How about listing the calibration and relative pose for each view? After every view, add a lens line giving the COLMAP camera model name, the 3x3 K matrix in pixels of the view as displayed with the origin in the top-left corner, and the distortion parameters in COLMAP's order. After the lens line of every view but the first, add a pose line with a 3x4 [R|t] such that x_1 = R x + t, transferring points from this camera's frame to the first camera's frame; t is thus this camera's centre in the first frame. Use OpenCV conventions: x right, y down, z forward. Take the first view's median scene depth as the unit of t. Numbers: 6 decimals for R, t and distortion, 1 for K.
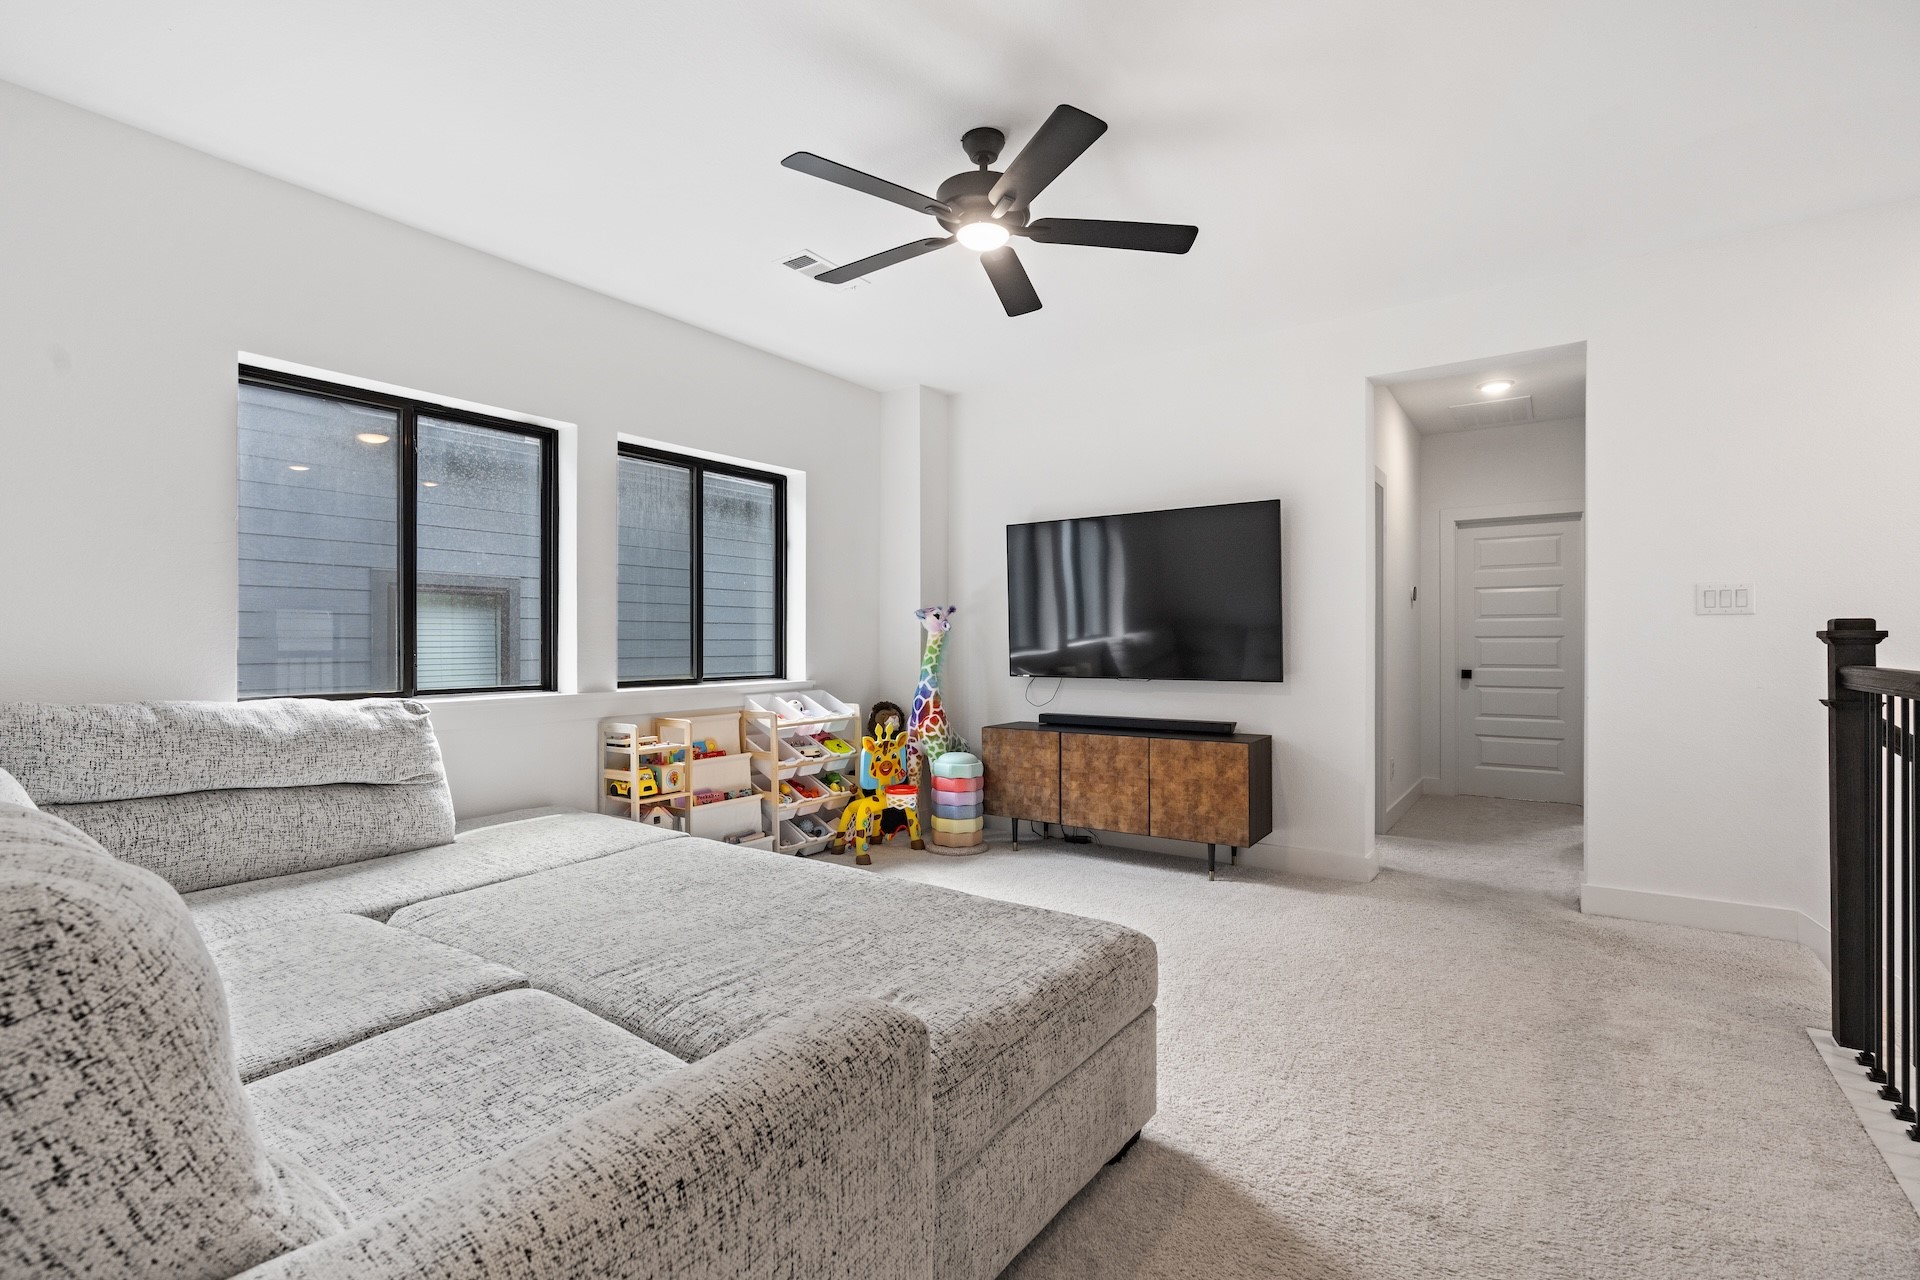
lens RADIAL K [[879.1, 0, 956.8], [0, 879.1, 637.7], [0, 0, 1]] dist [-0.002020, 0.000576]
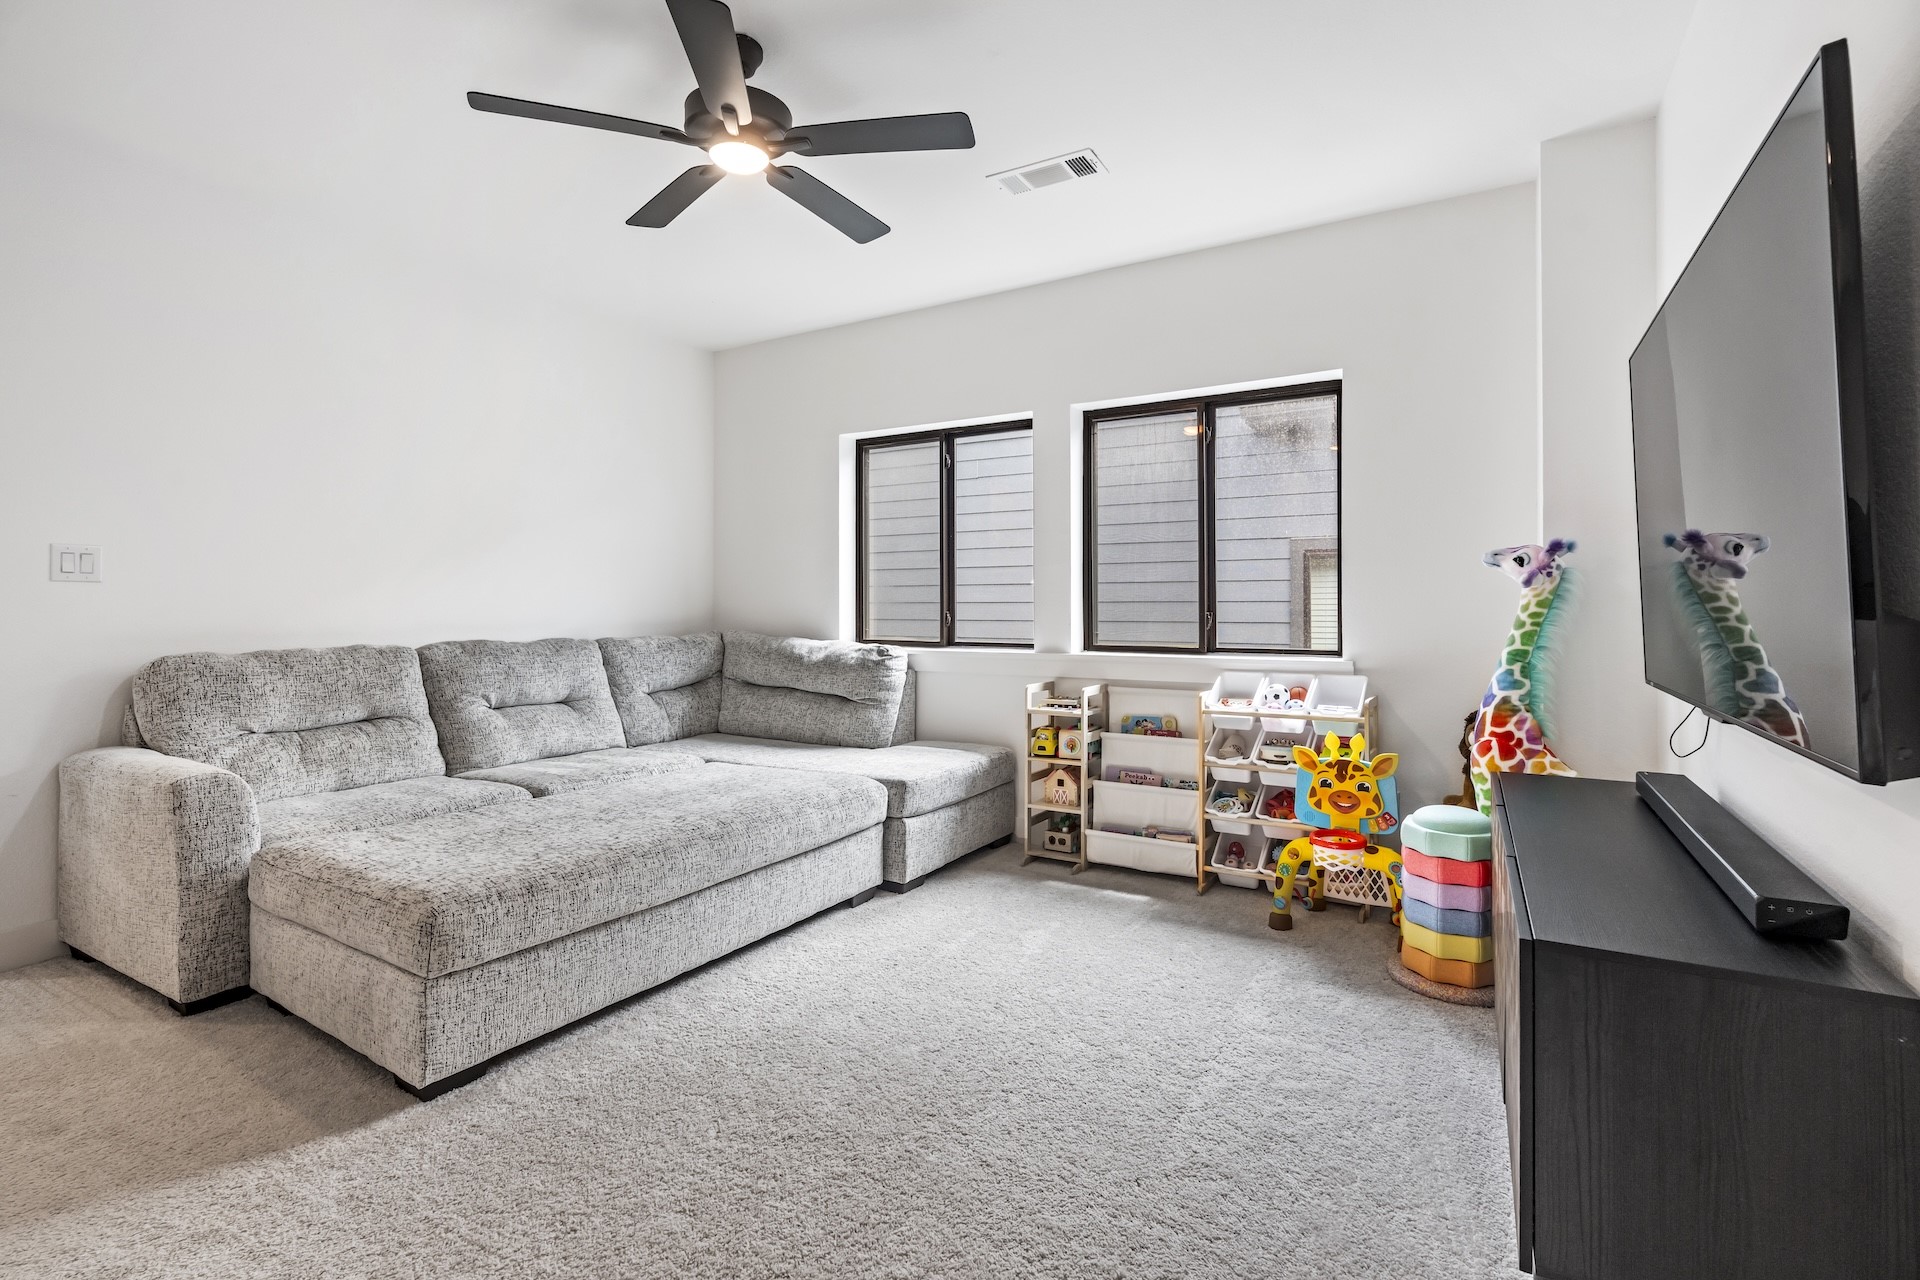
lens RADIAL K [[879.1, 0, 948.7], [0, 879.1, 604.8], [0, 0, 1]] dist [-0.002020, 0.000576]
pose [[0.069333, 0.002968, -0.997589, 0.561957], [0.005576, 0.999979, 0.003363, -0.000893], [0.997578, -0.005795, 0.069315, 0.685093]]
